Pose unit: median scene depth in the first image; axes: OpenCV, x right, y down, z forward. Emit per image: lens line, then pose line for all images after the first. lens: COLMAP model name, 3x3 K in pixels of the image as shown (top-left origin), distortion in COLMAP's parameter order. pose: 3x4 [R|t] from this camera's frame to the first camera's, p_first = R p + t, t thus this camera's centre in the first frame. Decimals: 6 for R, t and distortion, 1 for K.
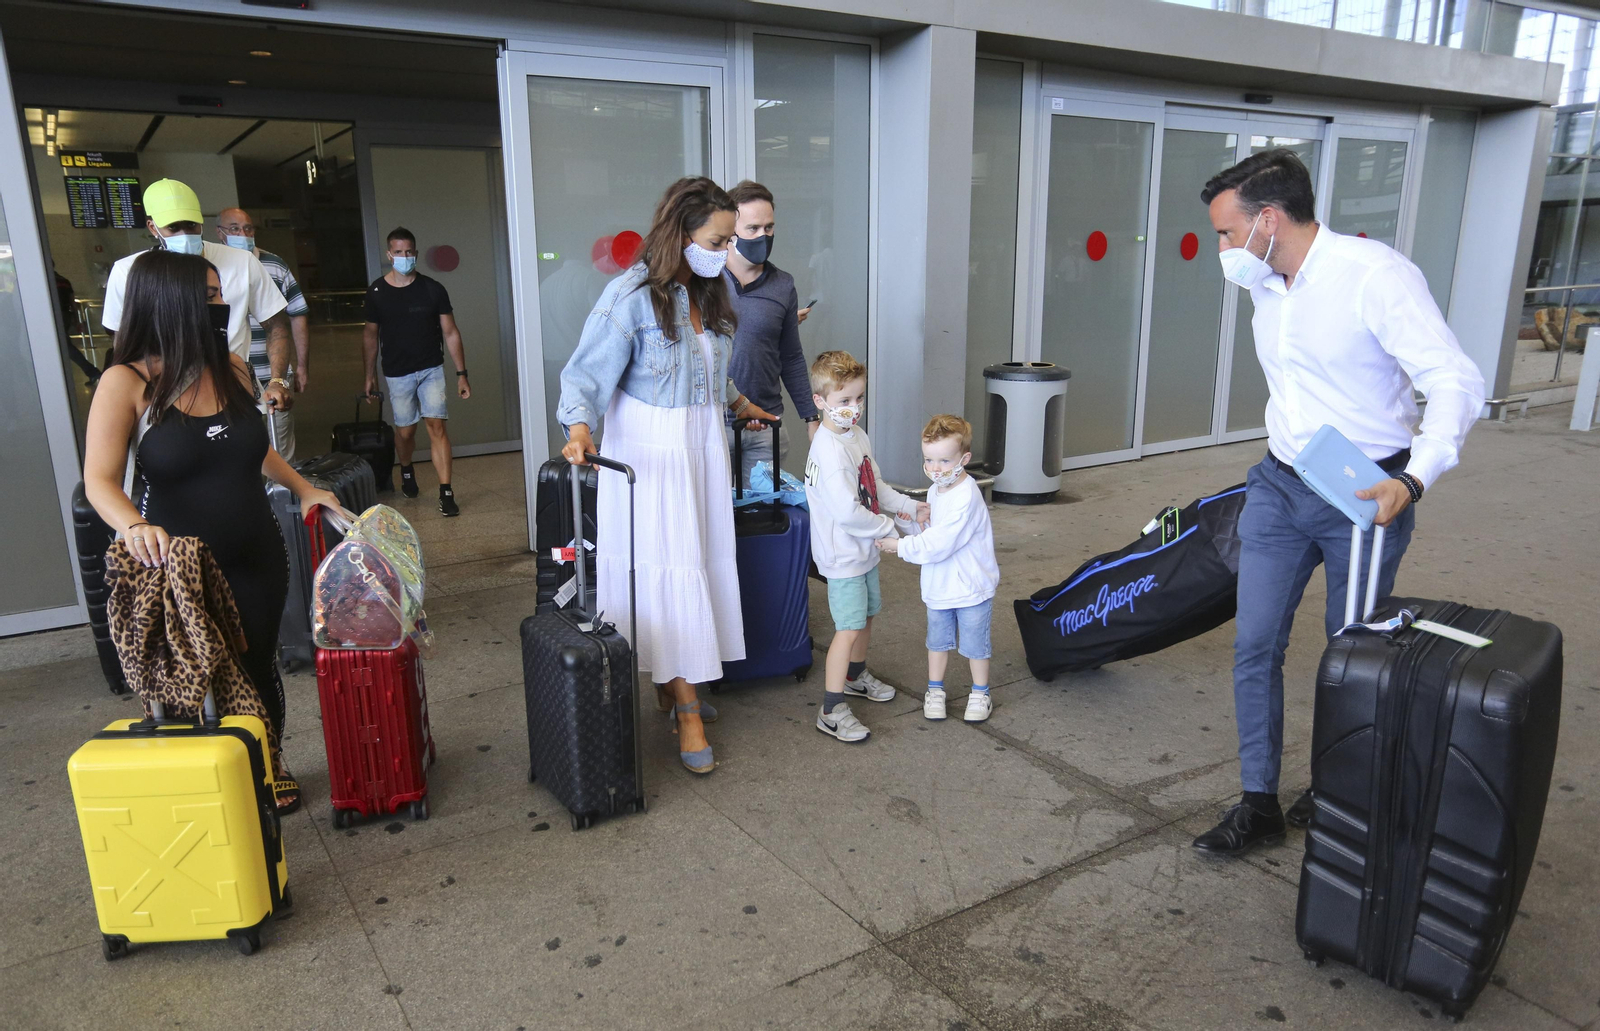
lens RADIAL K [[1102.7, 0, 753.3], [0, 1102.7, 560.4], [0, 0, 1]] dist [-0.030503, 0.021239]
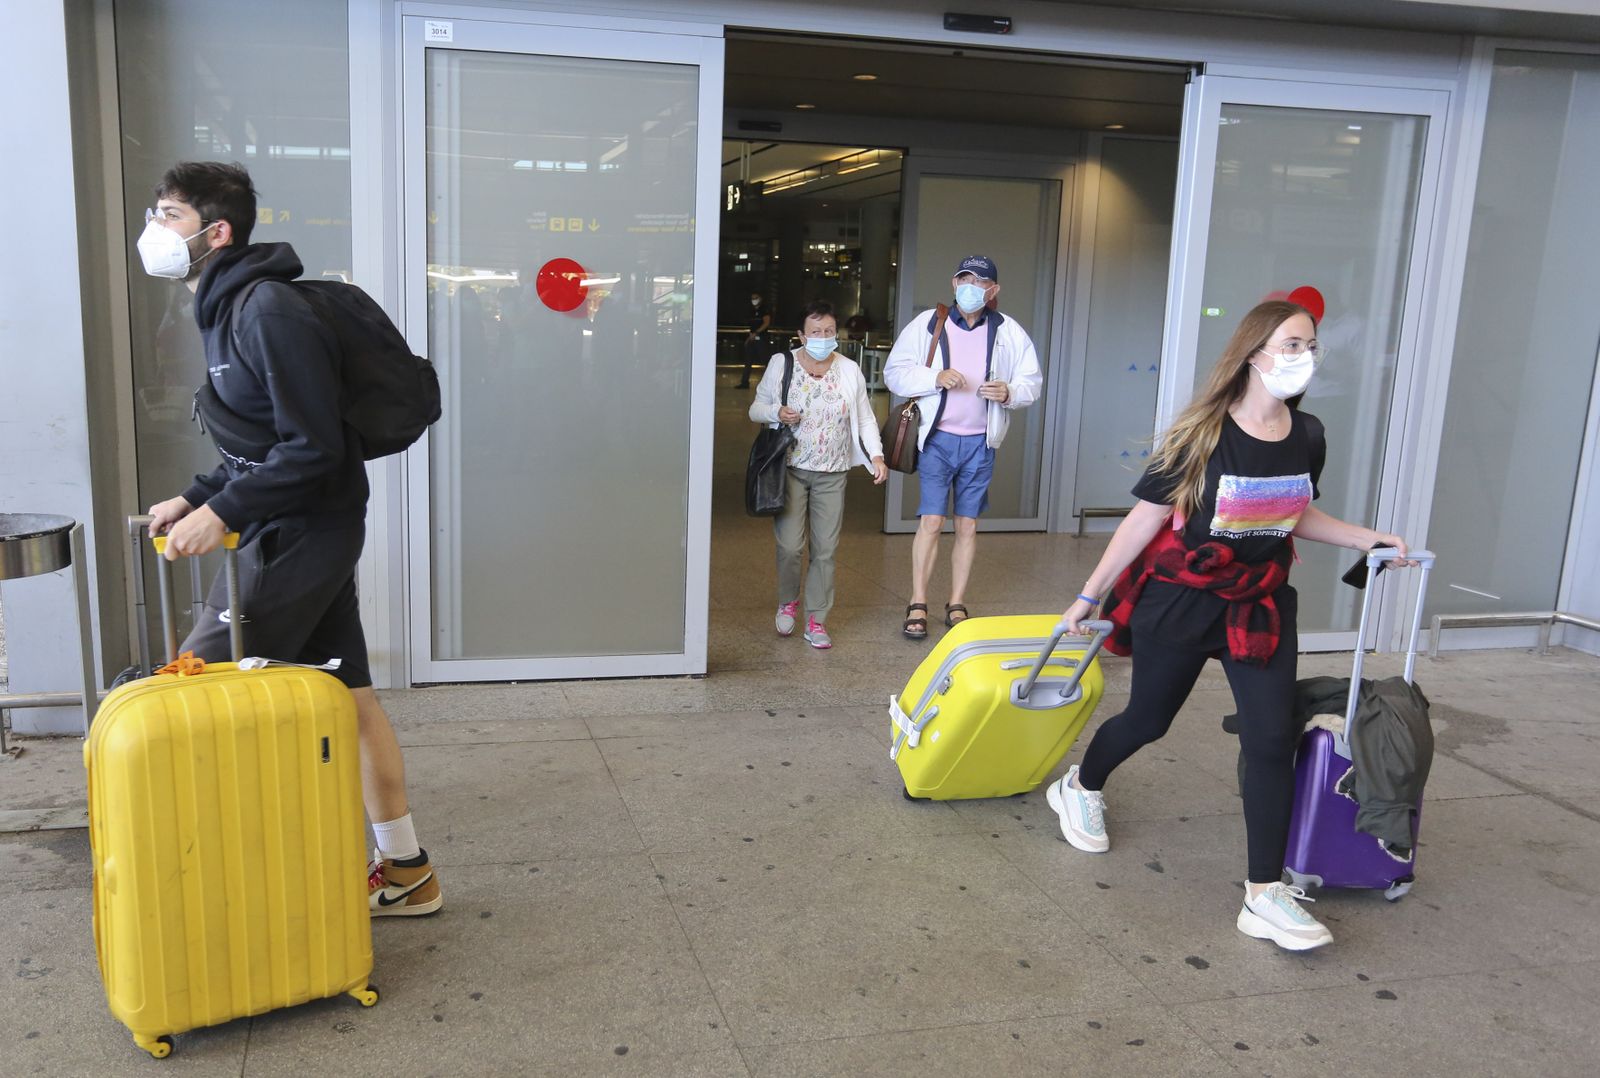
lens RADIAL K [[1333.3, 0, 685.5], [0, 1333.3, 576.7], [0, 0, 1]] dist [-0.055642, 0.069809]
pose [[0.942773, 0.105822, -0.316196, -0.185282], [-0.125534, 0.991175, -0.042575, 0.016681], [0.308901, 0.079832, 0.947738, -0.062199]]
